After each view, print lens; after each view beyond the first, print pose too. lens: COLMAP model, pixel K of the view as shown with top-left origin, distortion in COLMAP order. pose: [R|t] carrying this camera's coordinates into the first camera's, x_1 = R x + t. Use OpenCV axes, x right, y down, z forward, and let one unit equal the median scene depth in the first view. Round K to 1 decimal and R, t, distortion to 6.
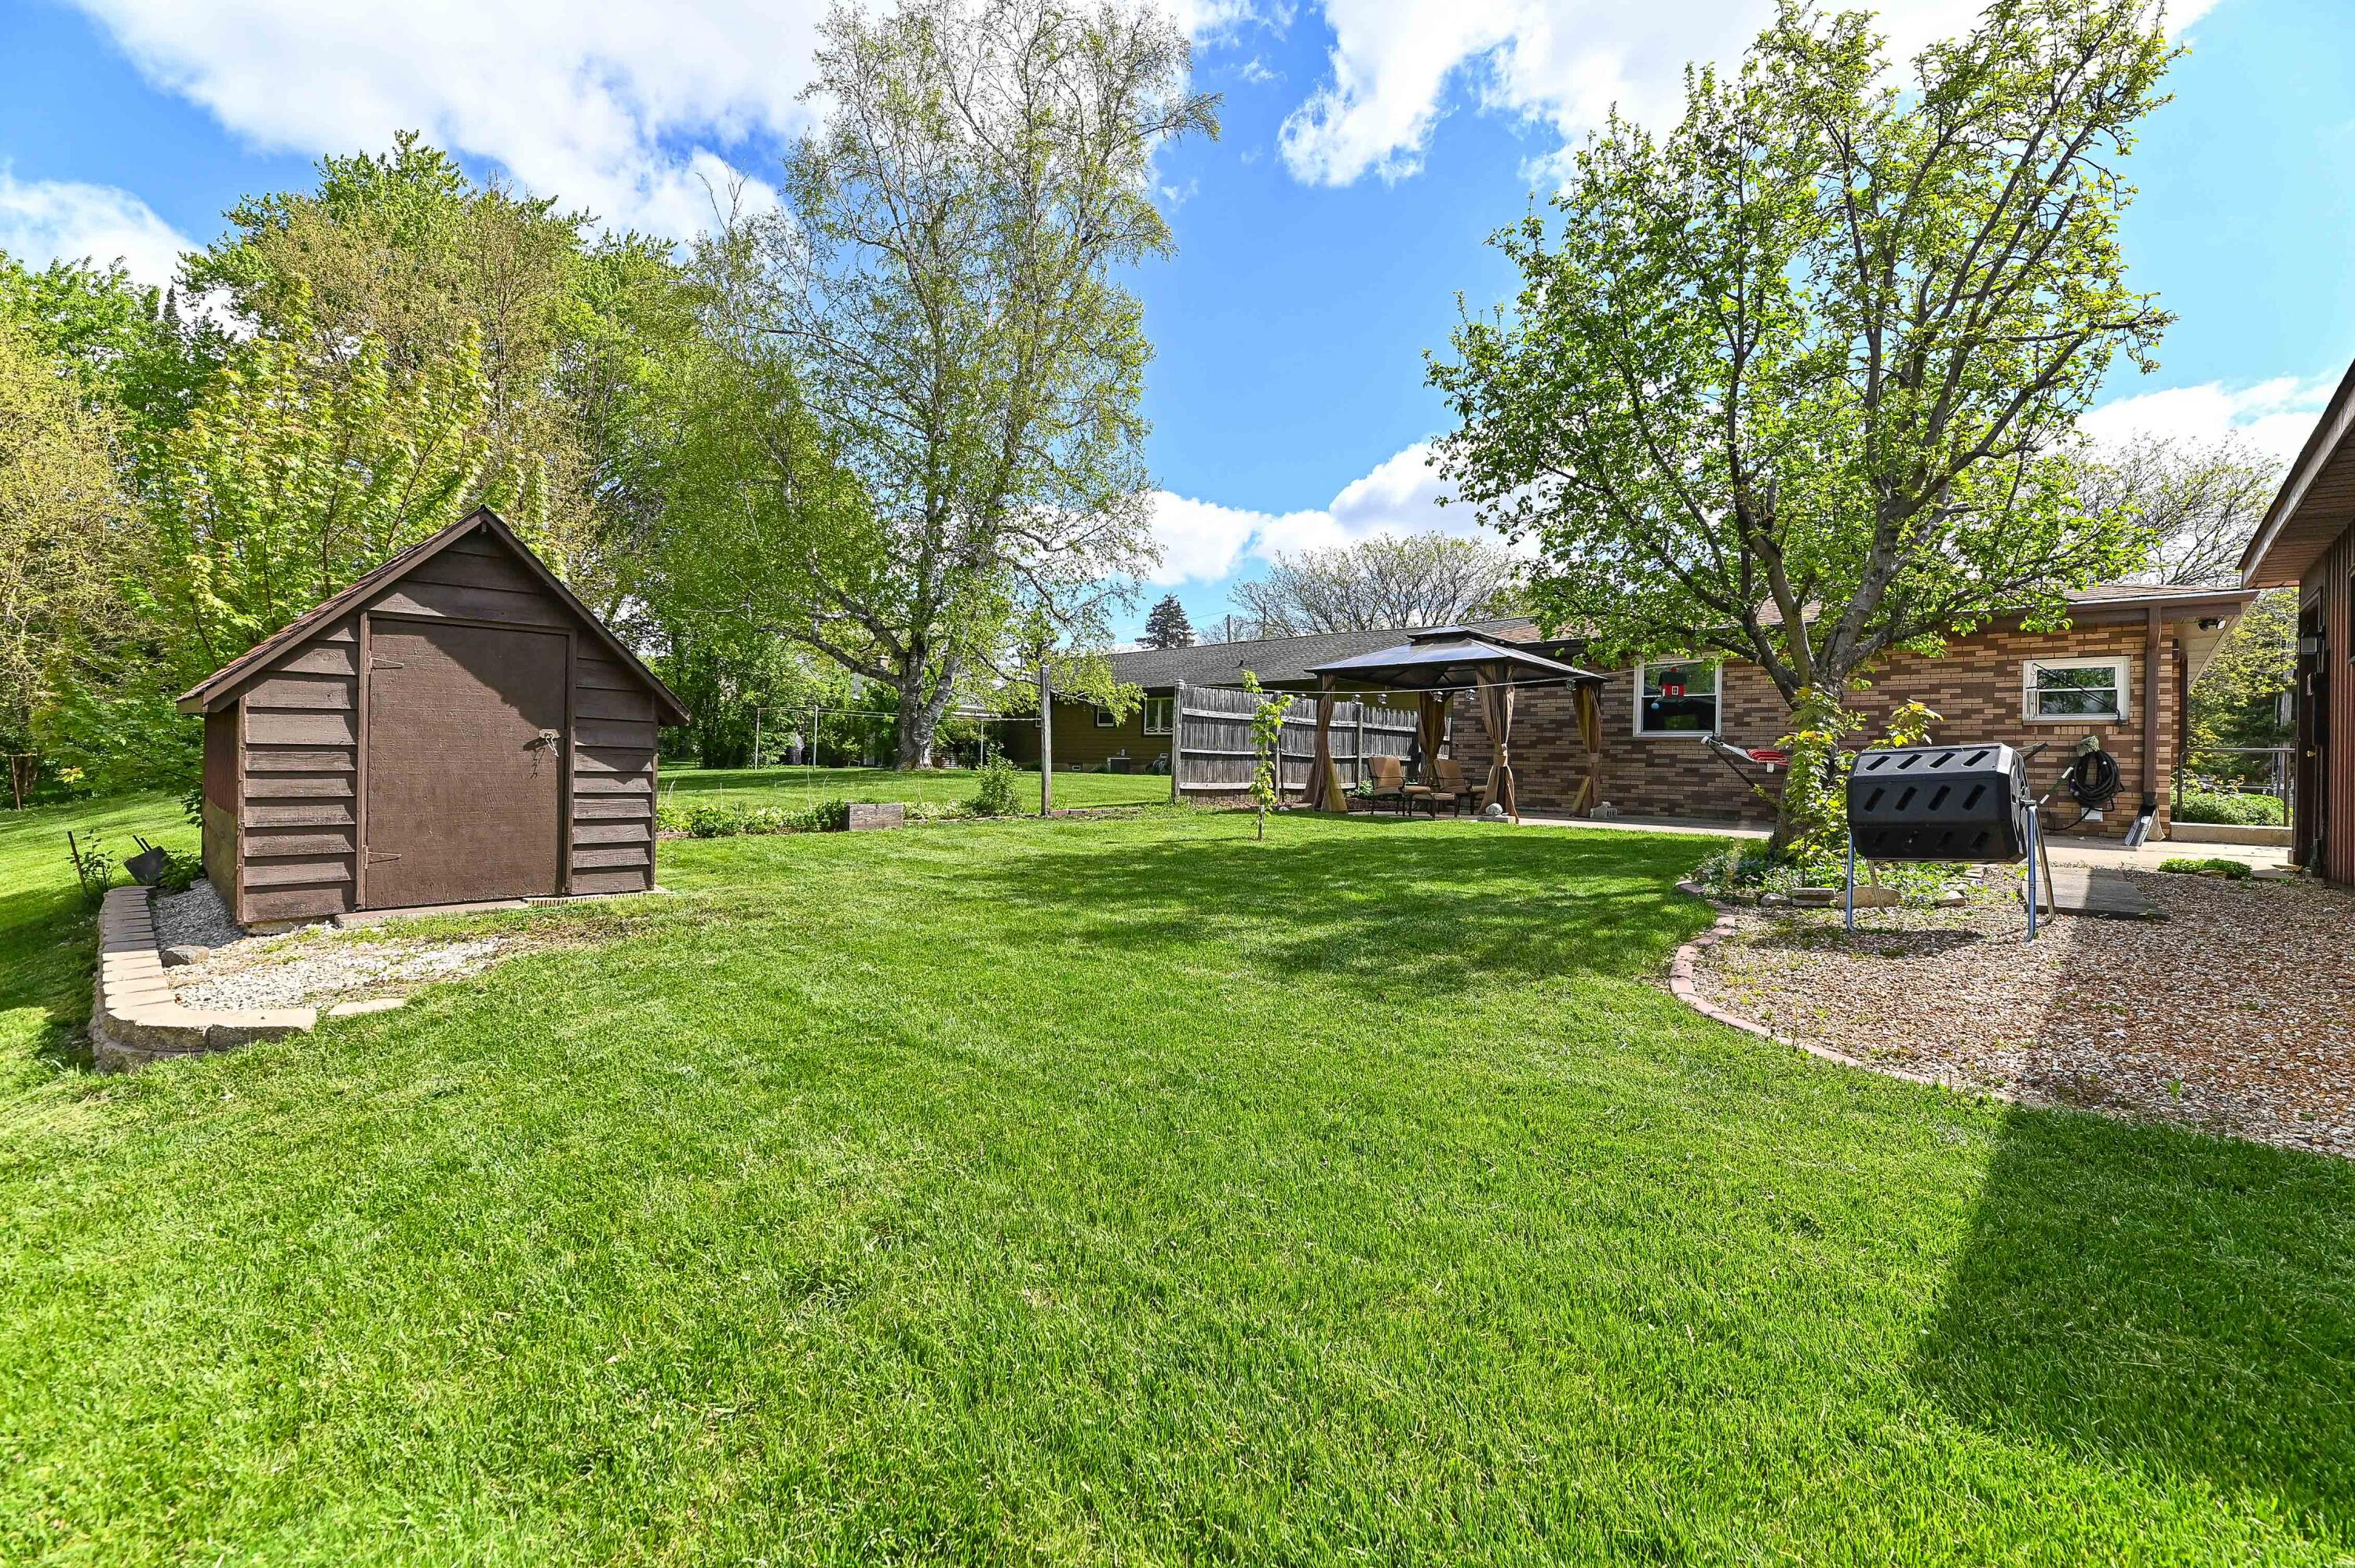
lens RADIAL K [[986.3, 0, 1181.4], [0, 986.3, 776.5], [0, 0, 1]] dist [0.002152, -0.004397]
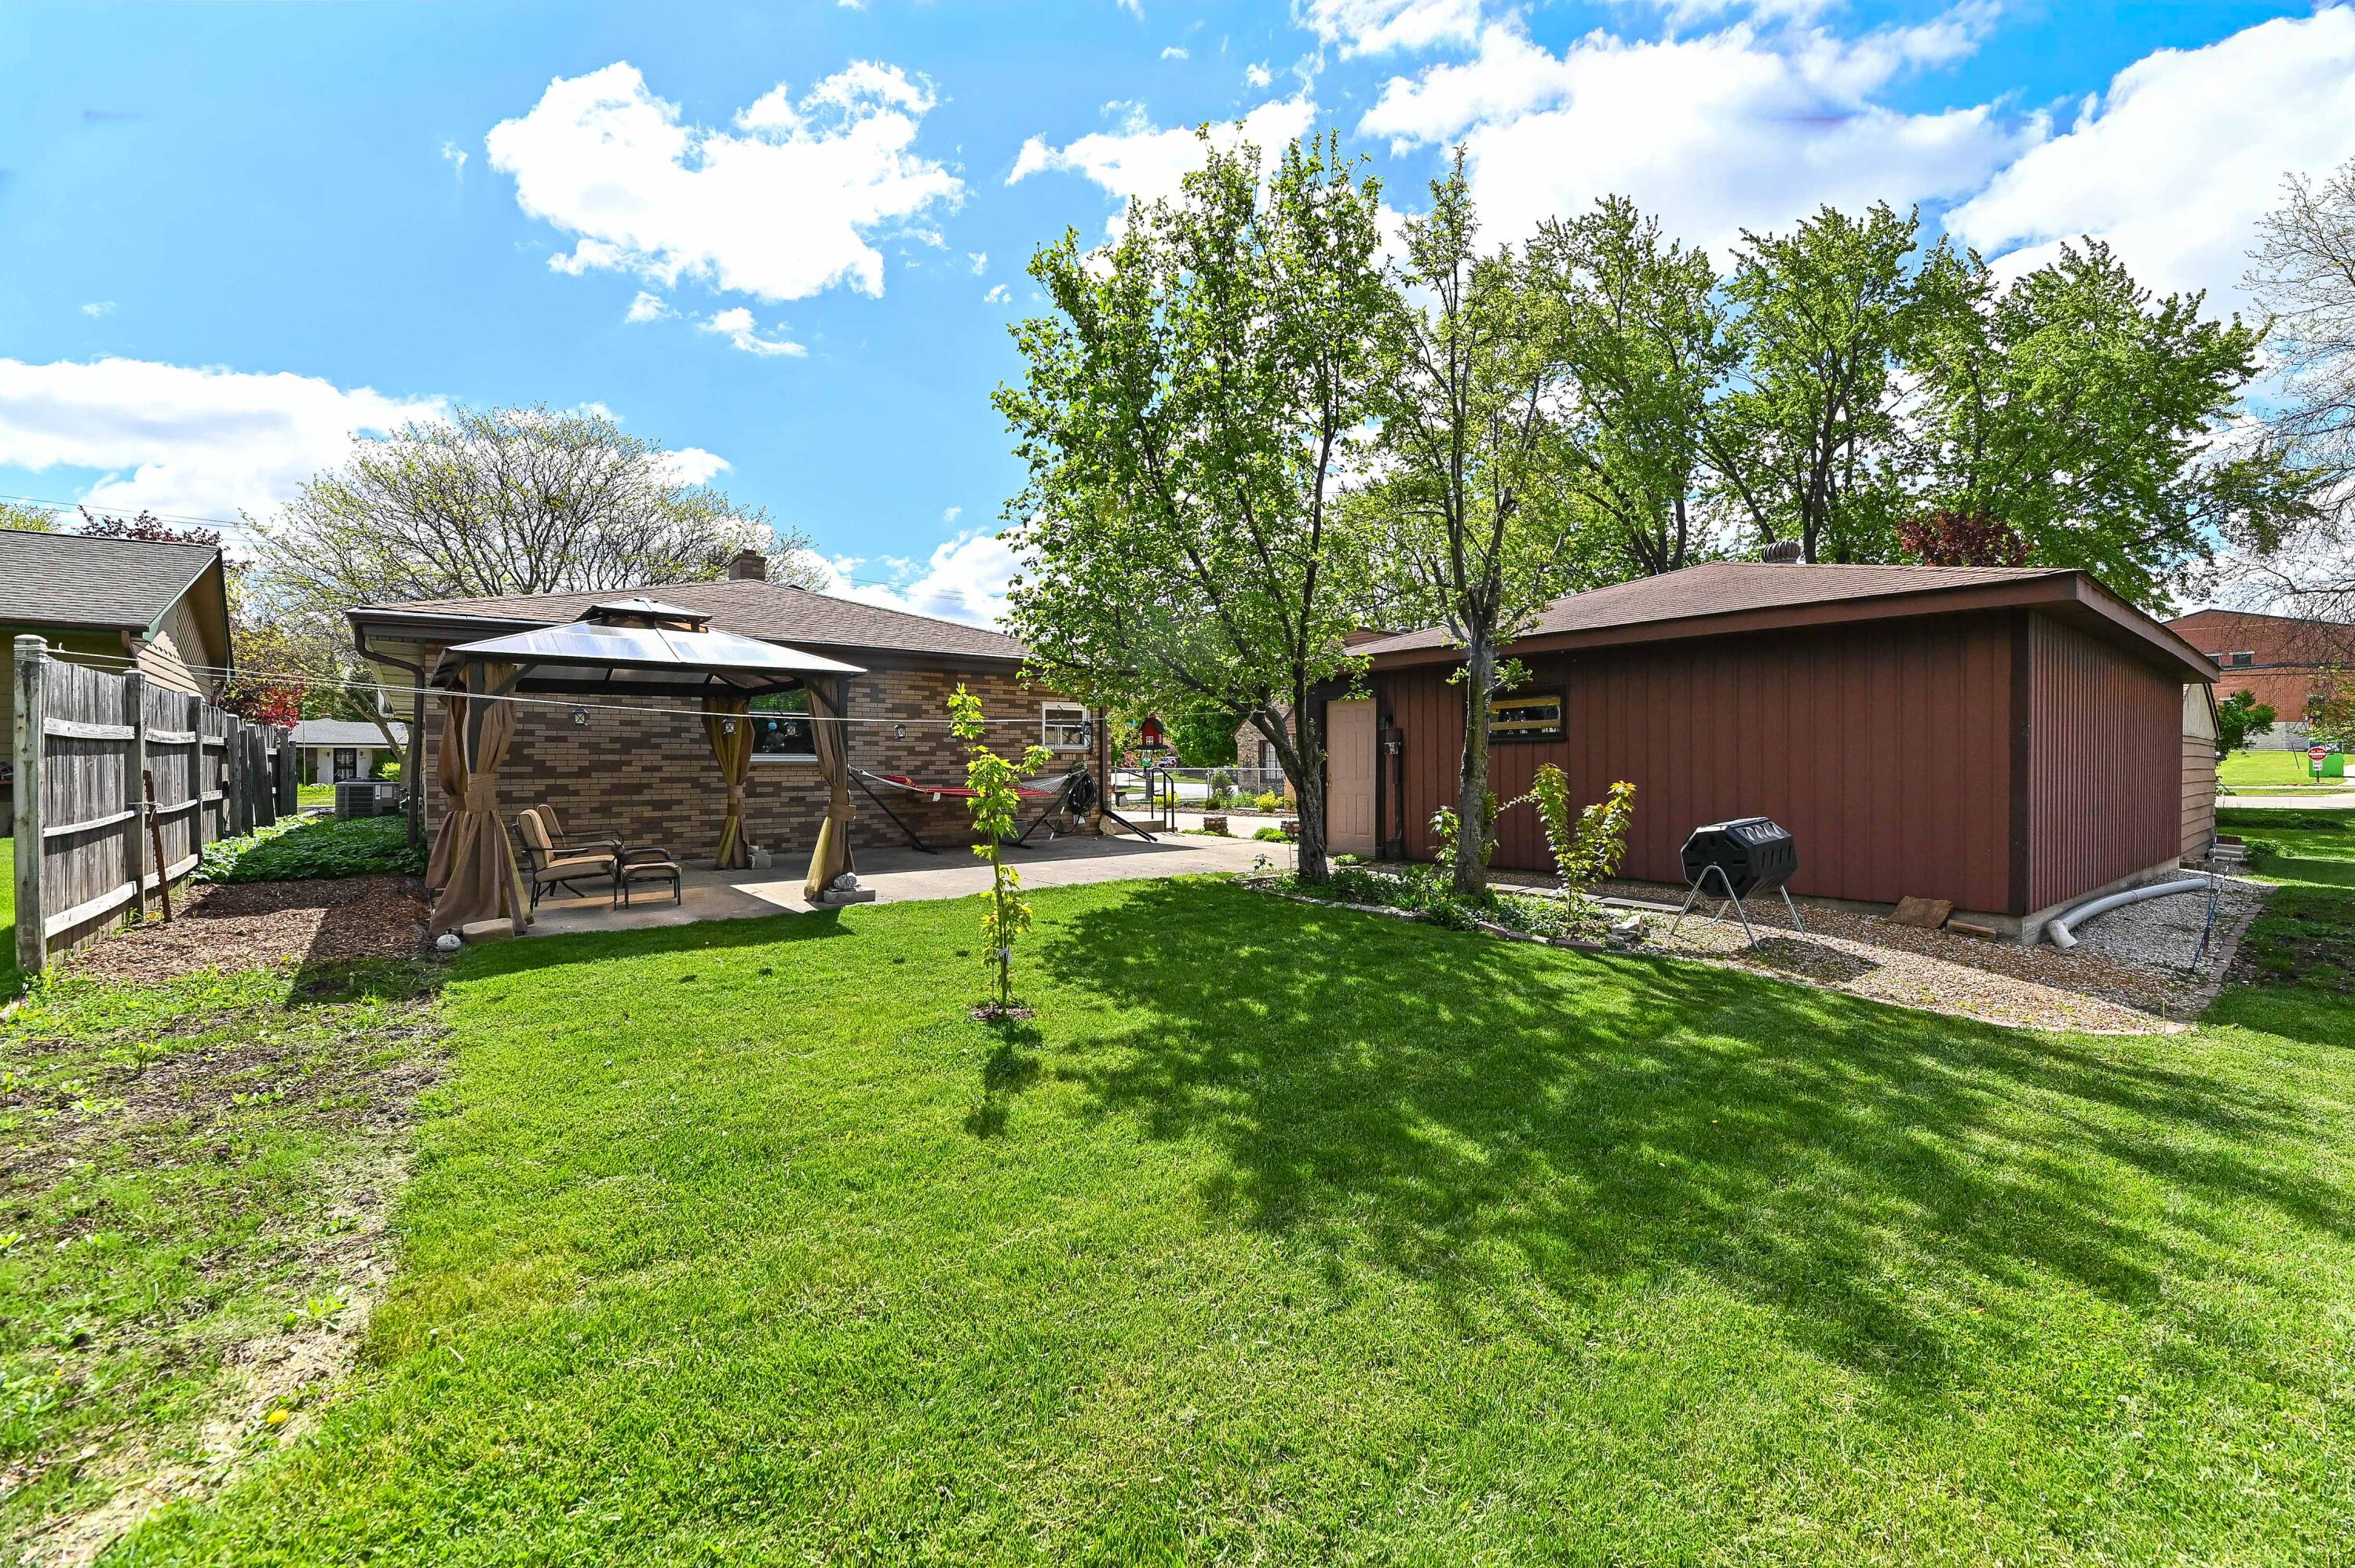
lens RADIAL K [[986.3, 0, 1181.4], [0, 986.3, 776.5], [0, 0, 1]] dist [0.002152, -0.004397]
pose [[0.145564, -0.038634, 0.988594, -0.299252], [0.013938, 0.999218, 0.036997, -0.052808], [-0.989251, 0.008393, 0.145988, 0.513688]]
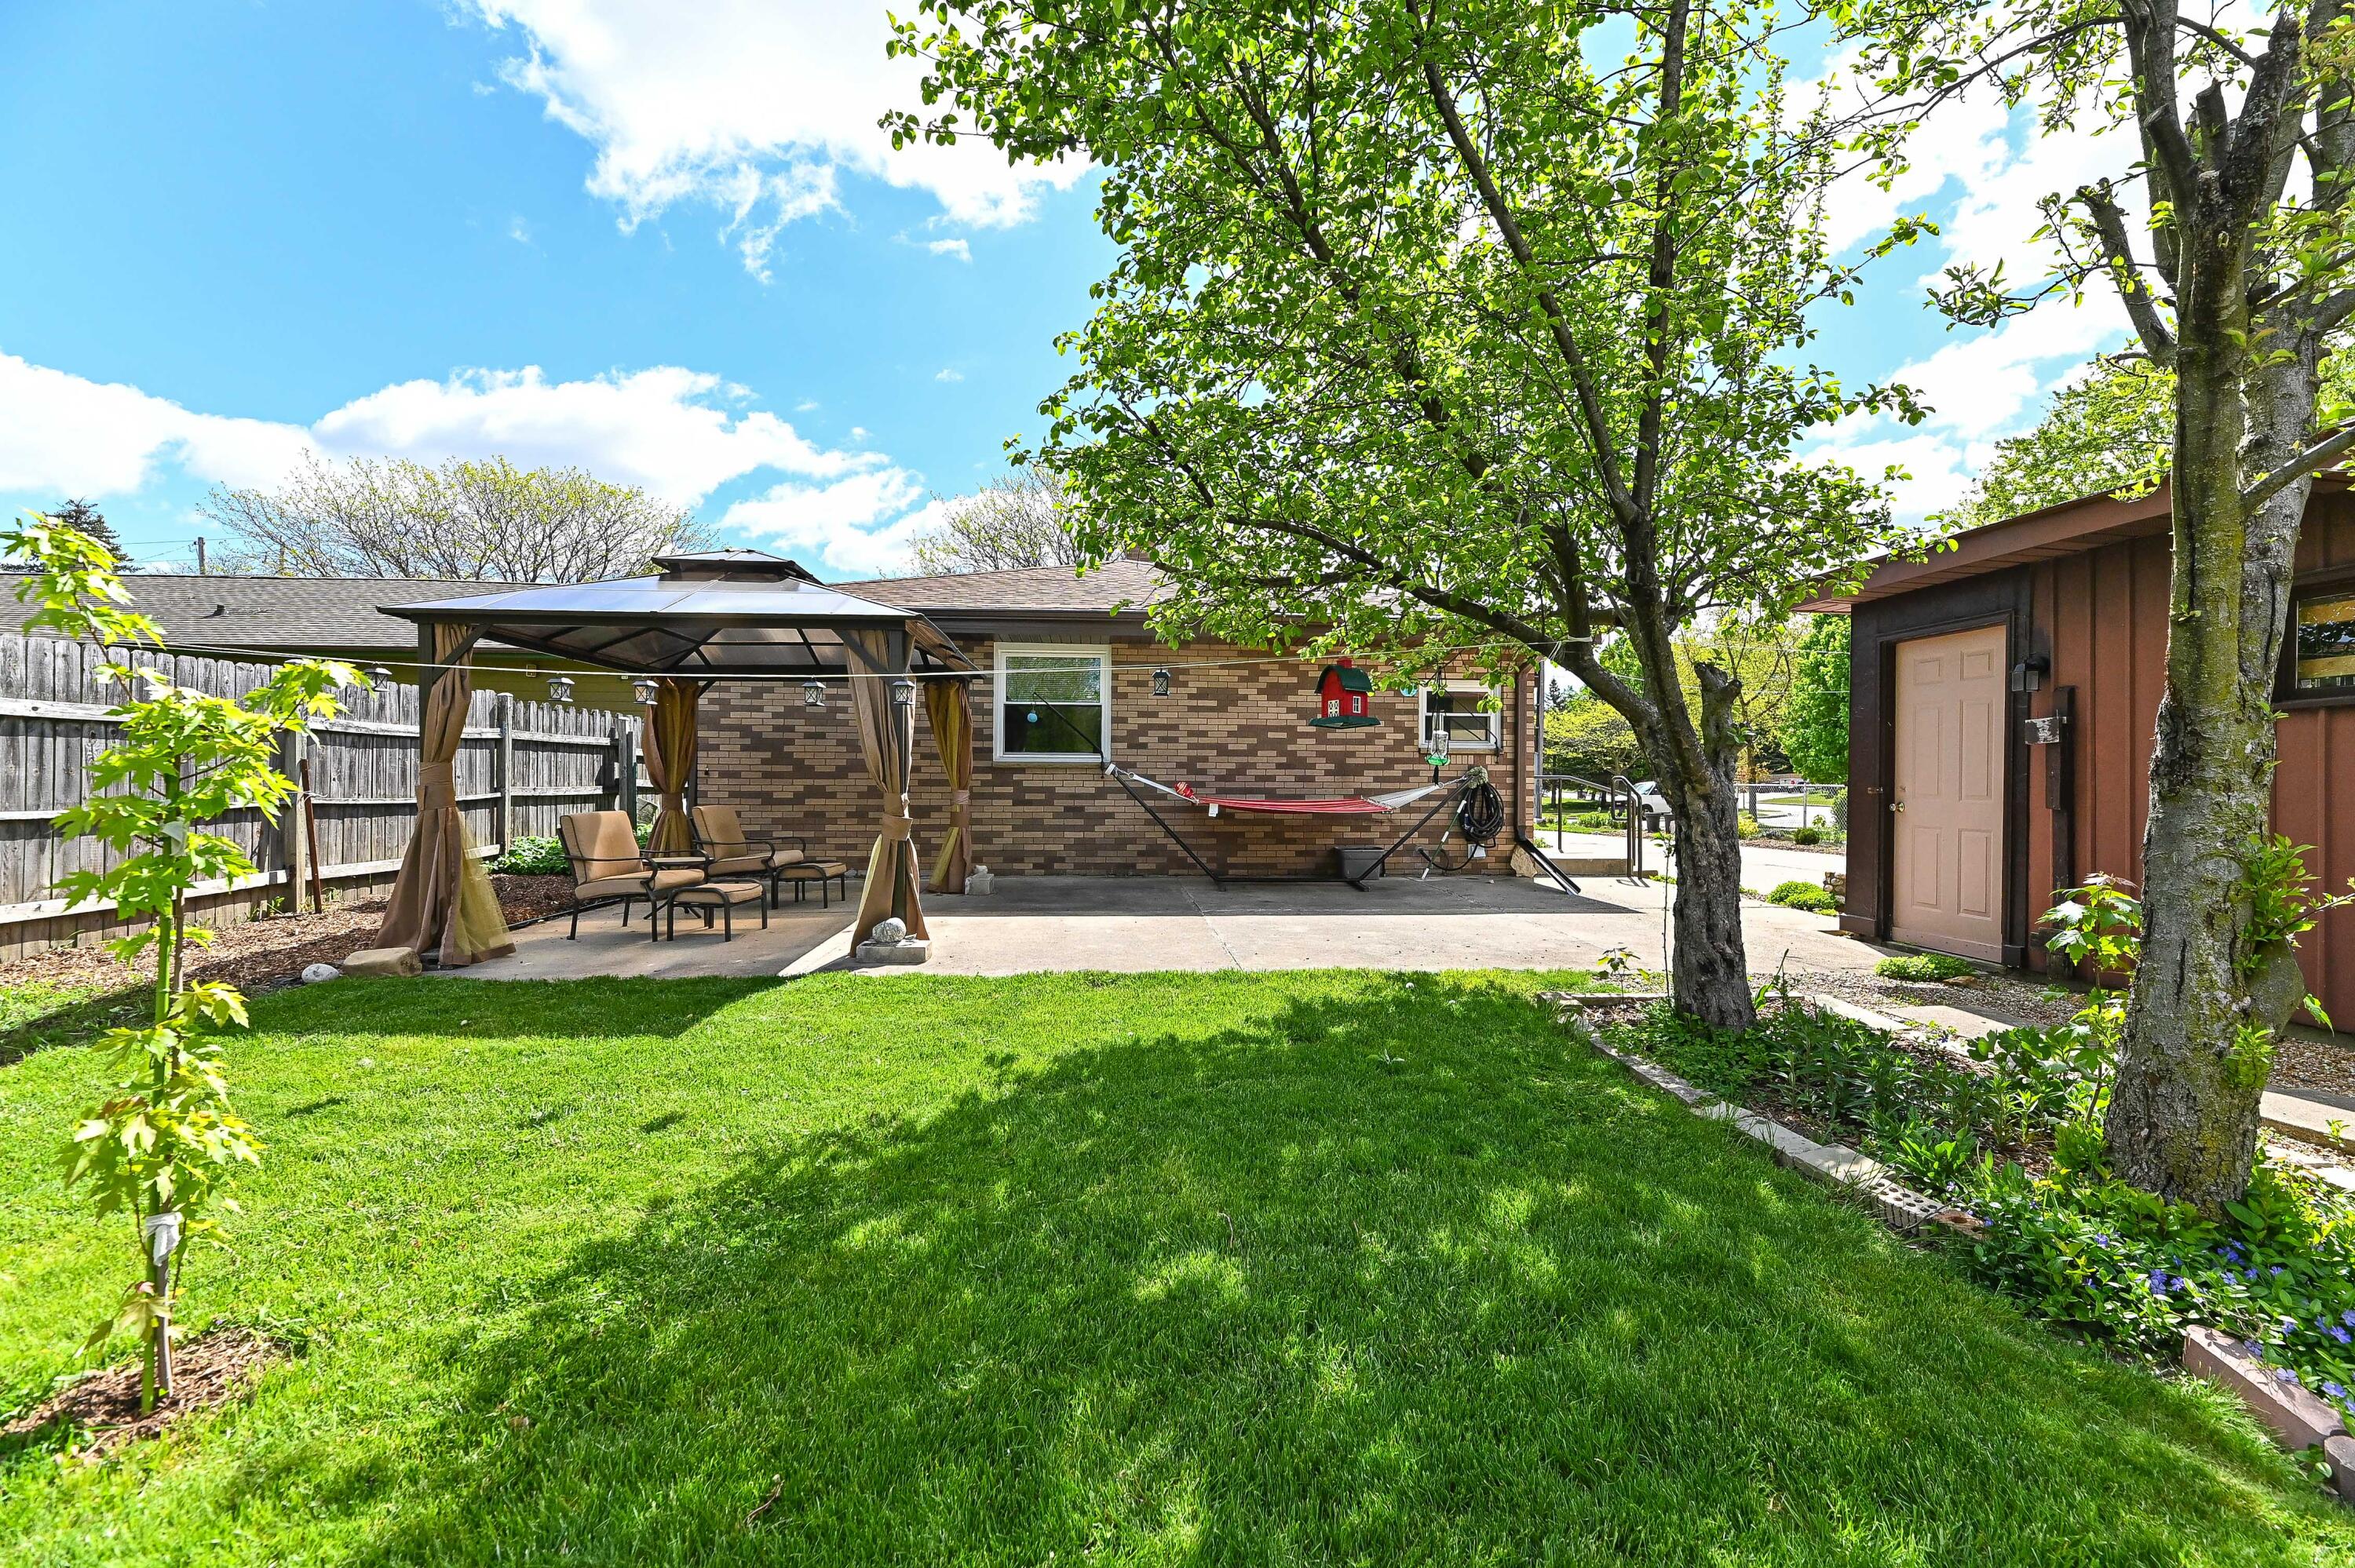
lens RADIAL K [[986.3, 0, 1181.4], [0, 986.3, 776.5], [0, 0, 1]] dist [0.002152, -0.004397]
pose [[0.682631, -0.018232, 0.730536, 0.048476], [0.015752, 0.999824, 0.010234, -0.034728], [-0.730594, 0.004522, 0.682798, 0.442218]]
